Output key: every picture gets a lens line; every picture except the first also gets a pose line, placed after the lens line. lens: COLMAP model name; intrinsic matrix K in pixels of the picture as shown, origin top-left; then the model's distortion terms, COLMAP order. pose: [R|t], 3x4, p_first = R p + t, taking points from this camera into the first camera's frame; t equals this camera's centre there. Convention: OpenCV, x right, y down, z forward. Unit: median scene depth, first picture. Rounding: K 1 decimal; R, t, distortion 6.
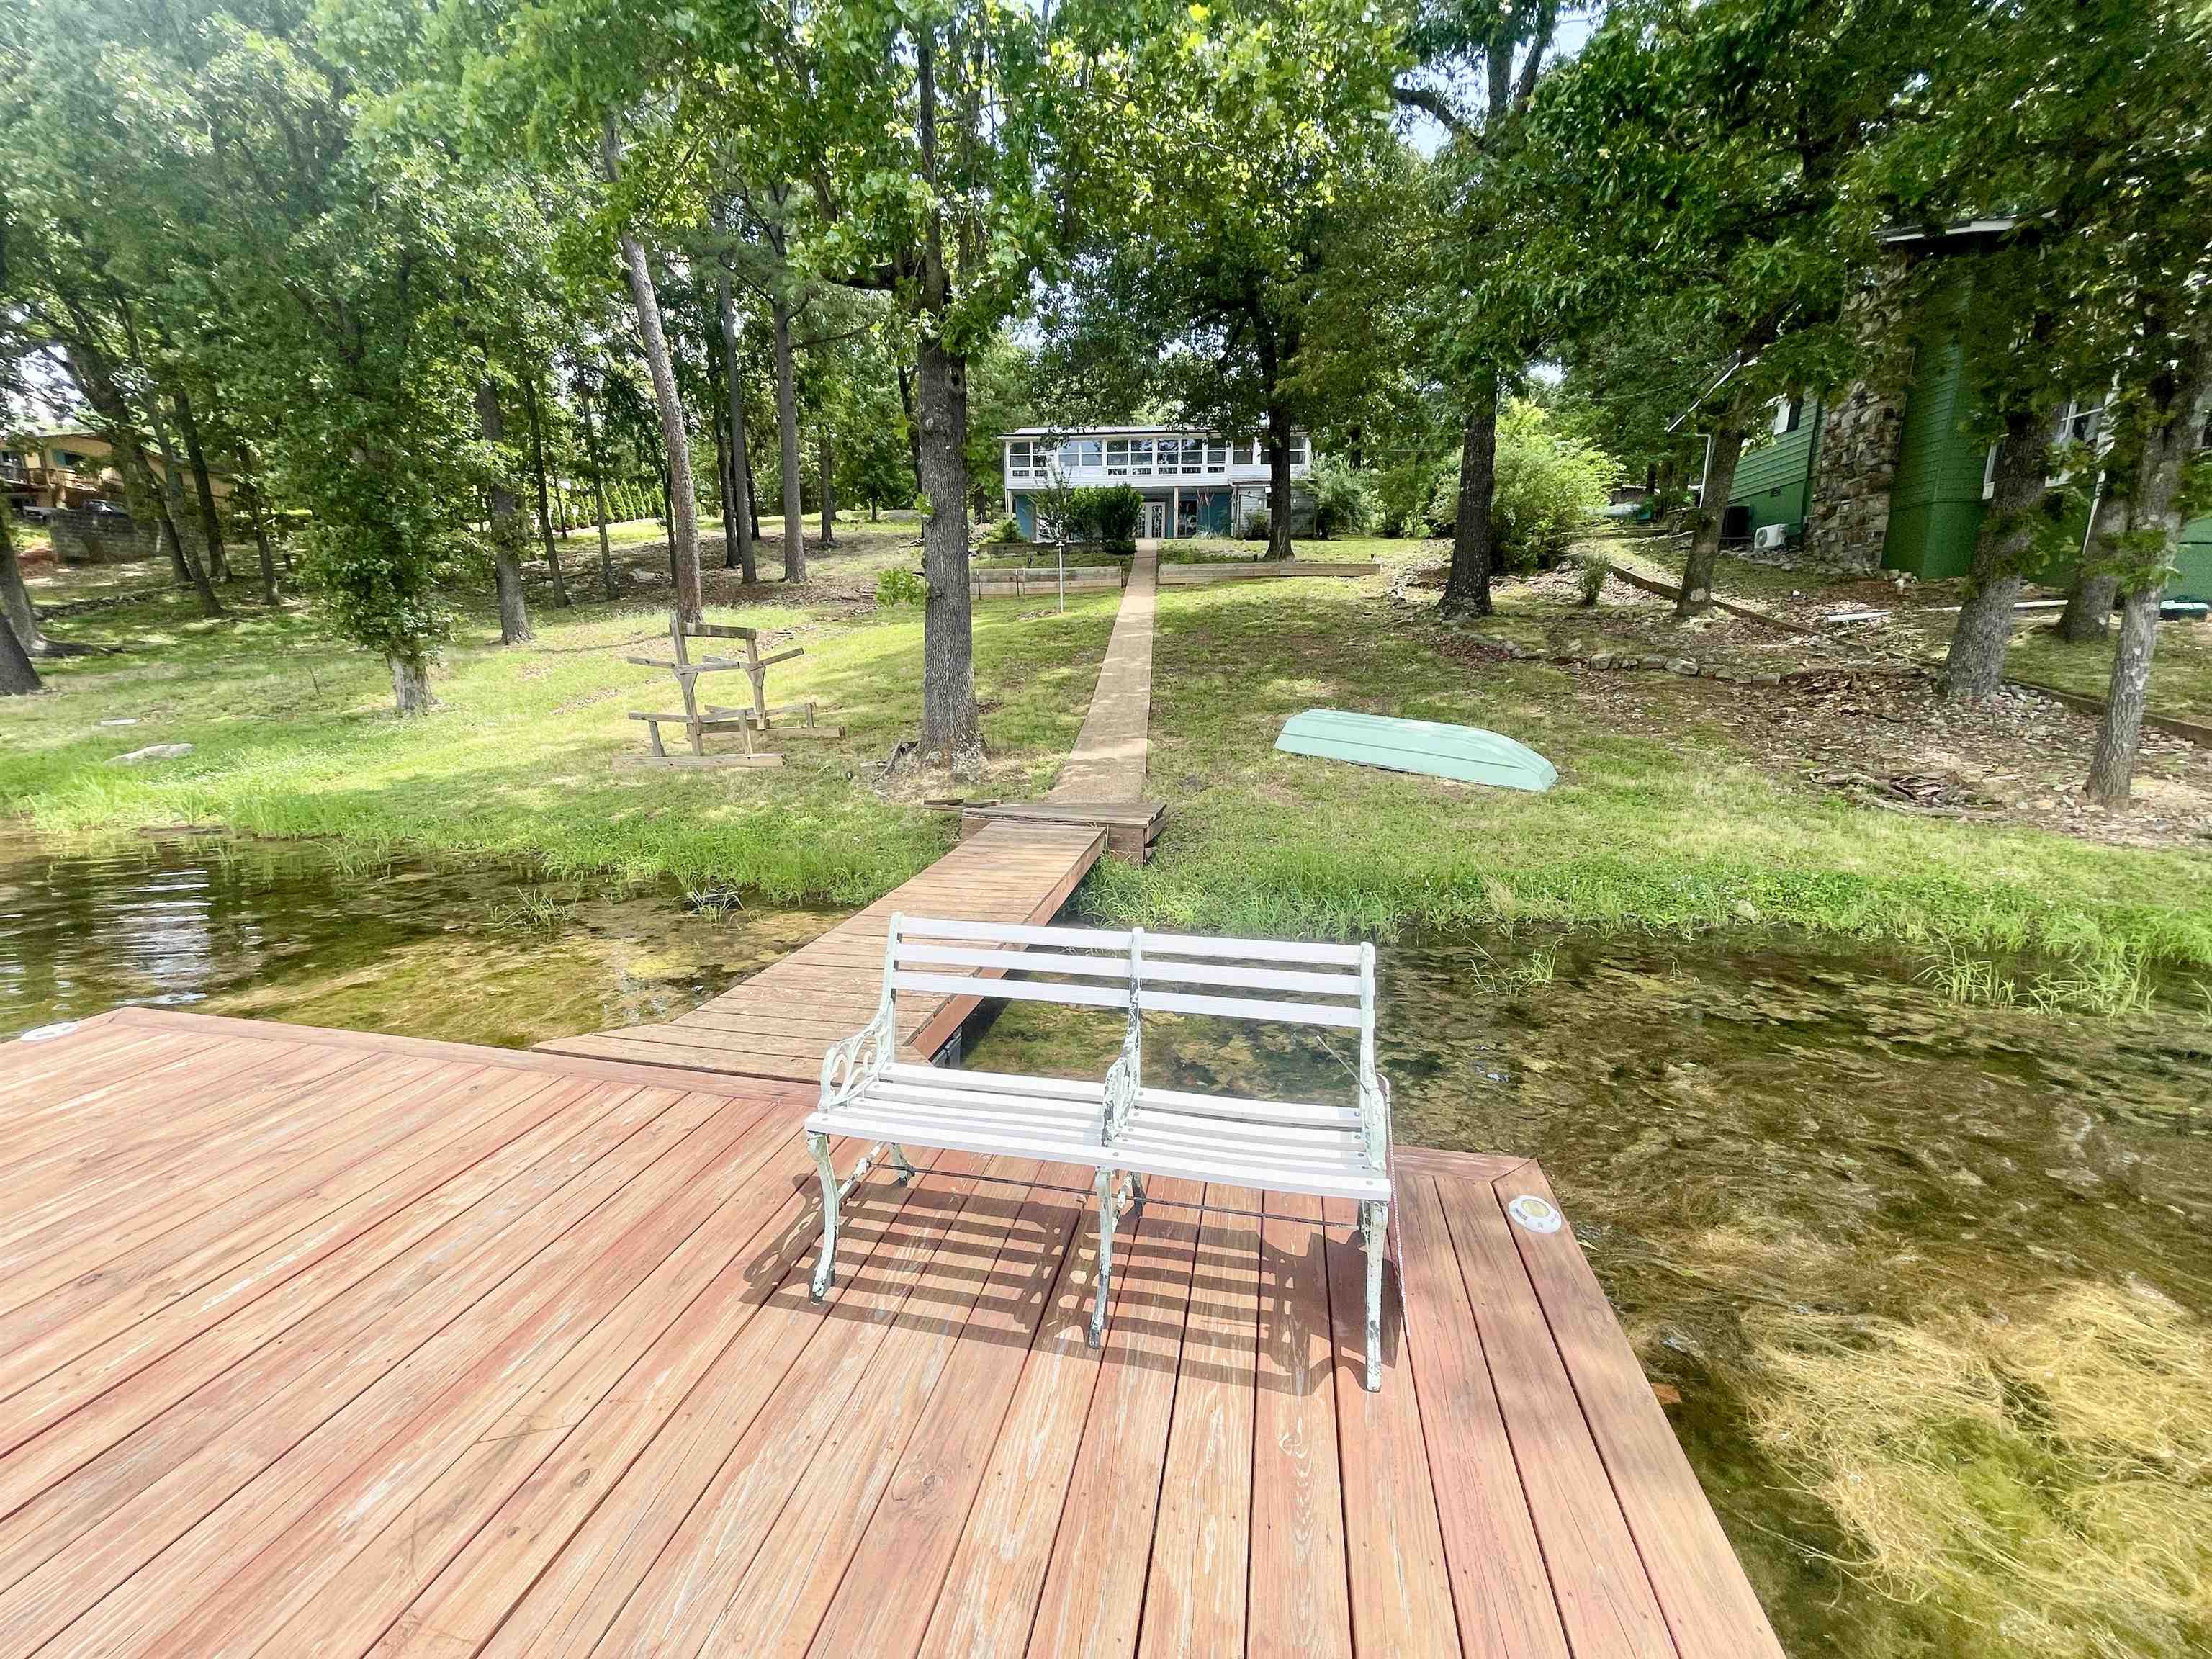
lens RADIAL K [[881.3, 0, 1103.8], [0, 881.3, 831.6], [0, 0, 1]] dist [-0.011882, -0.000373]
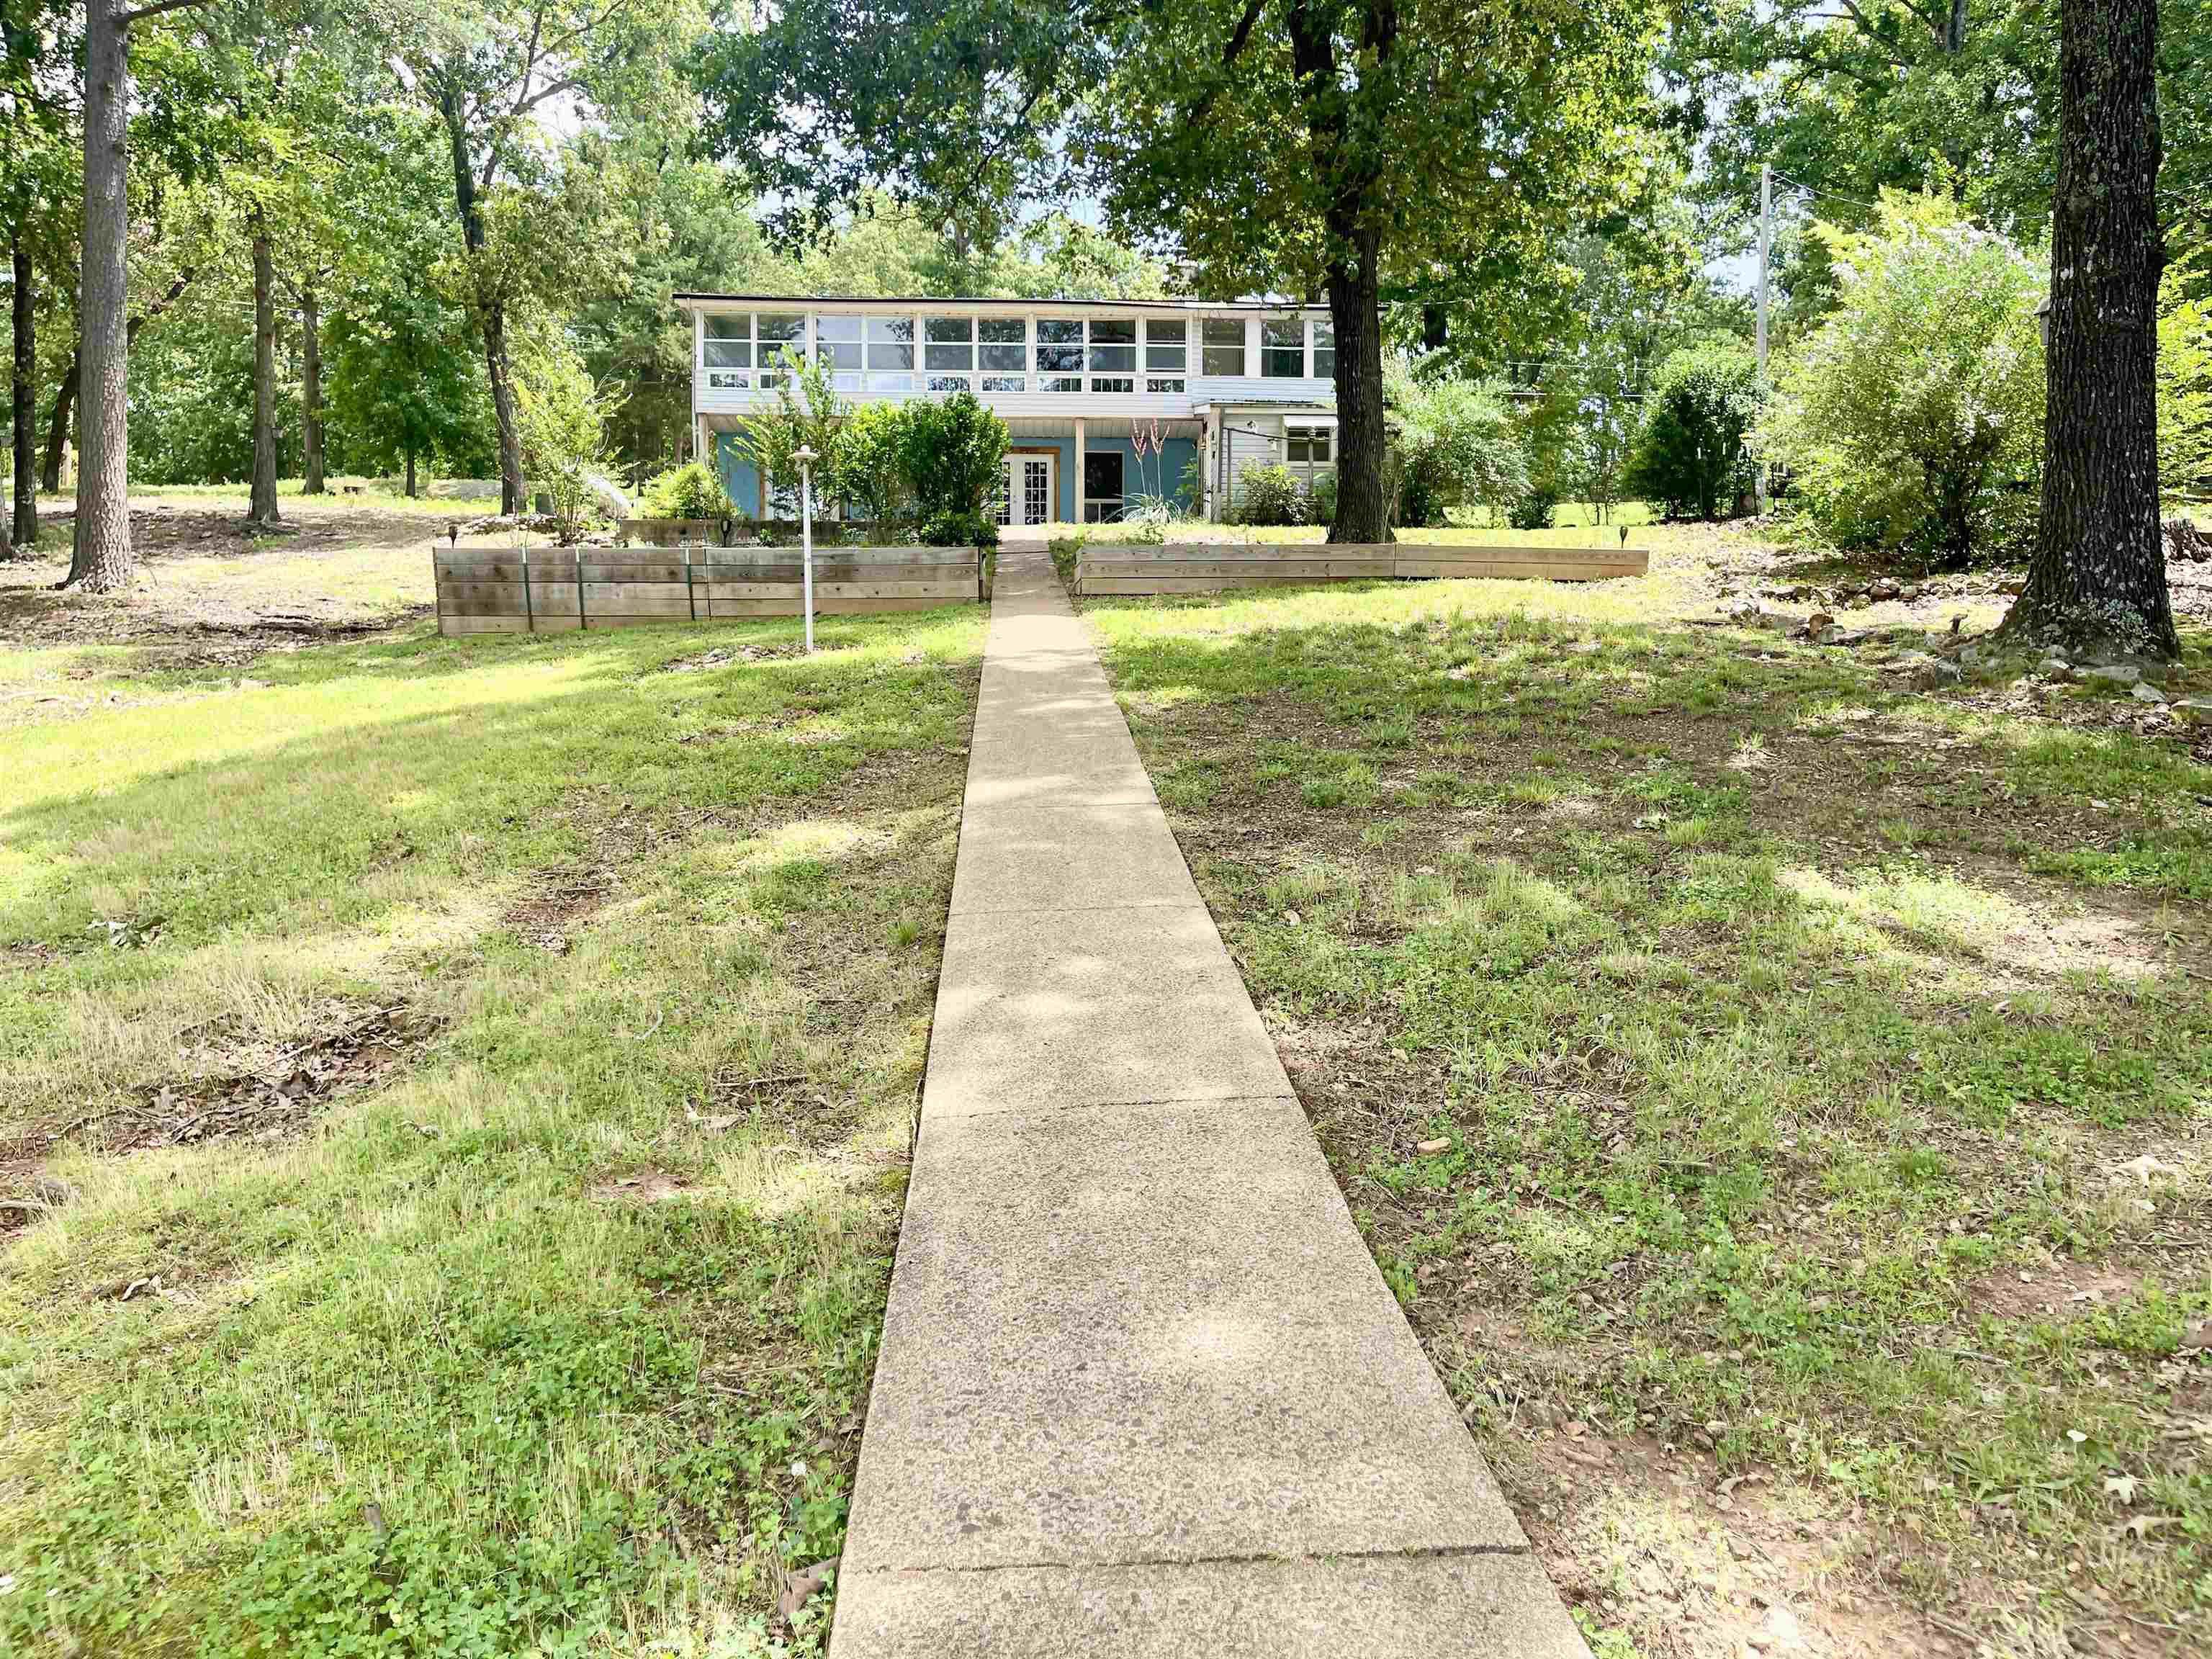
lens RADIAL K [[1733.5, 0, 1106.2], [0, 1733.5, 826.5], [0, 0, 1]] dist [0.047931, -0.014608]
pose [[0.993546, -0.000618, 0.113430, -0.005700], [0.020432, 0.984605, -0.173597, -0.034147], [-0.111577, 0.174794, 0.978263, 0.176757]]
